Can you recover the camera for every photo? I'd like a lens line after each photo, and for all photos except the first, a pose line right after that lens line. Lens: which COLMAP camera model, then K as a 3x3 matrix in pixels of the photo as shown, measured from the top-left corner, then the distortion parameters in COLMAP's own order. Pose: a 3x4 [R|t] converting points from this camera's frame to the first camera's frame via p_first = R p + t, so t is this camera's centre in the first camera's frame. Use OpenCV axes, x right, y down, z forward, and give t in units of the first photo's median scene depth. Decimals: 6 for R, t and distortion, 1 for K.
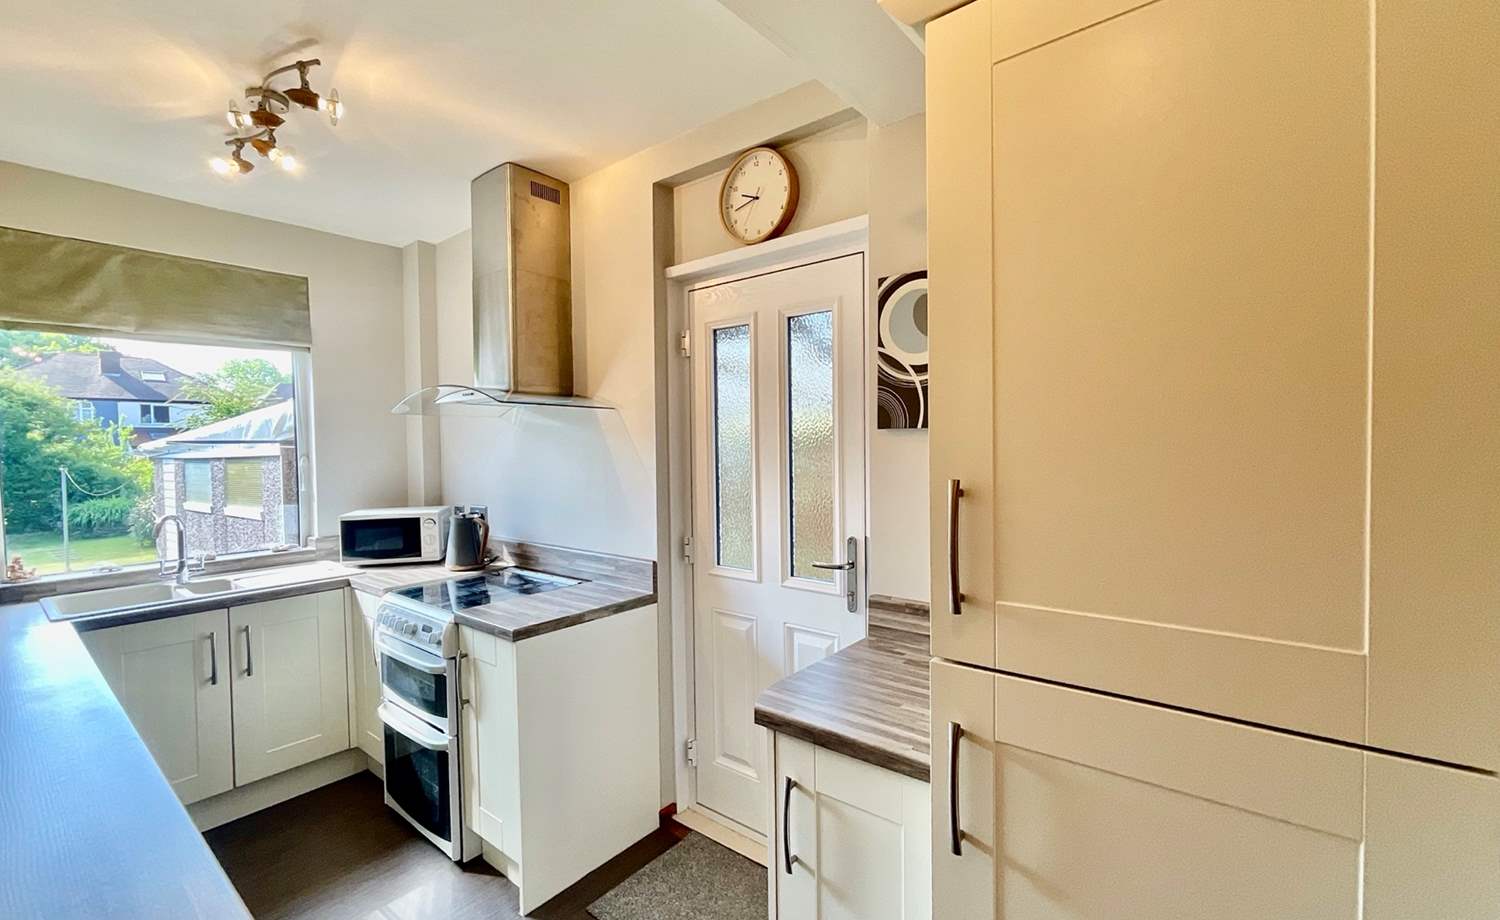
lens RADIAL K [[613.6, 0, 739.3], [0, 613.6, 460.8], [0, 0, 1]] dist [0.009027, 0.000769]
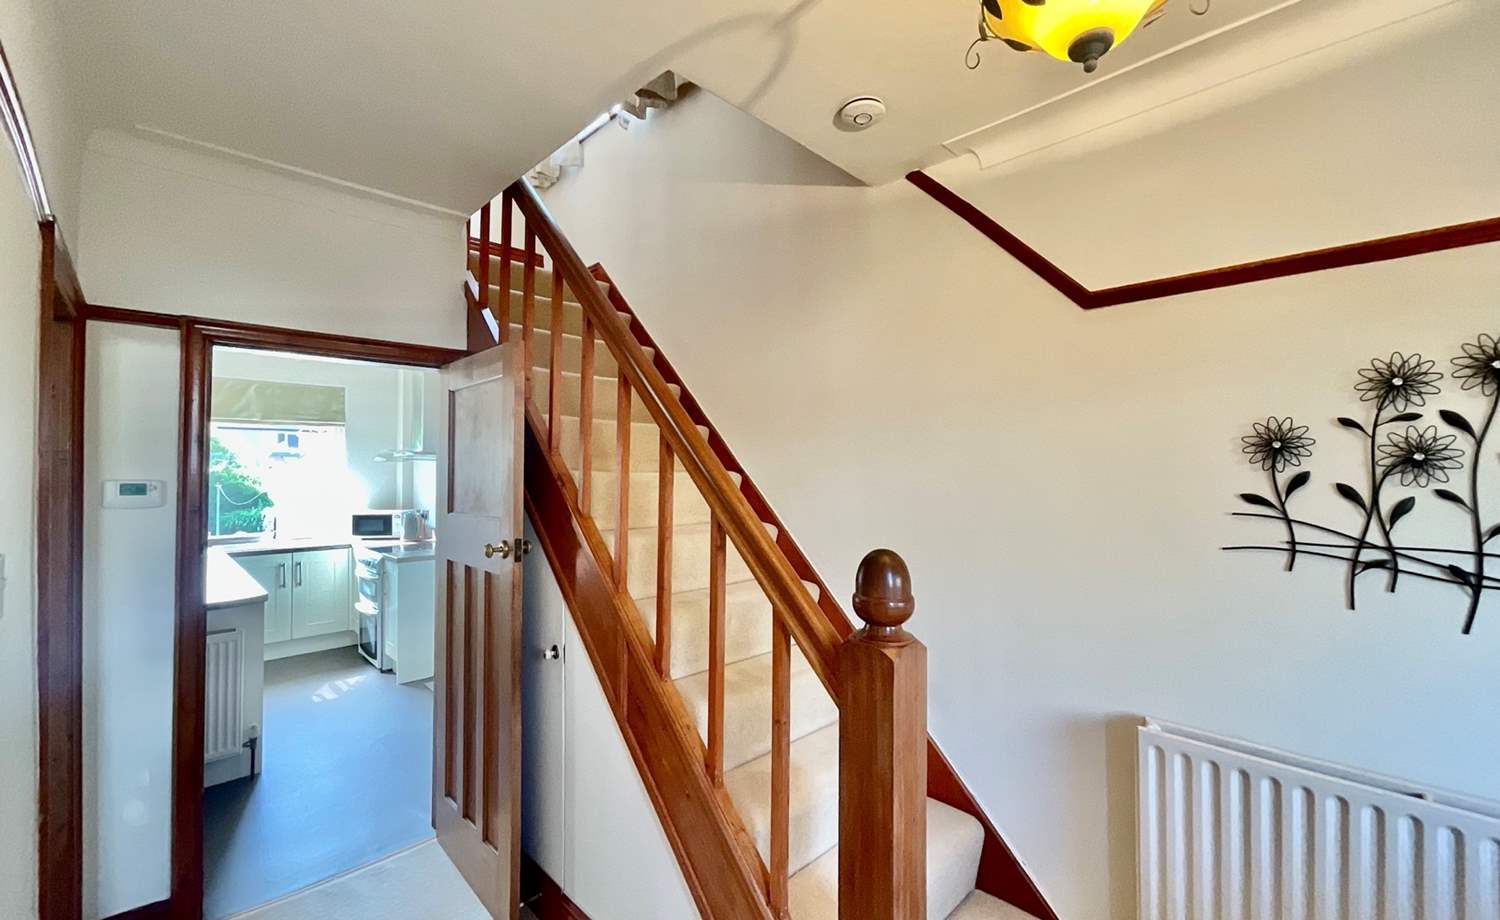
lens RADIAL K [[613.6, 0, 760.9], [0, 613.6, 463.5], [0, 0, 1]] dist [0.009027, 0.000769]
pose [[0.994268, 0.012128, -0.106230, 0.830243], [-0.016228, 0.999153, -0.037814, -0.011475], [0.105681, 0.039321, 0.993622, -0.789778]]
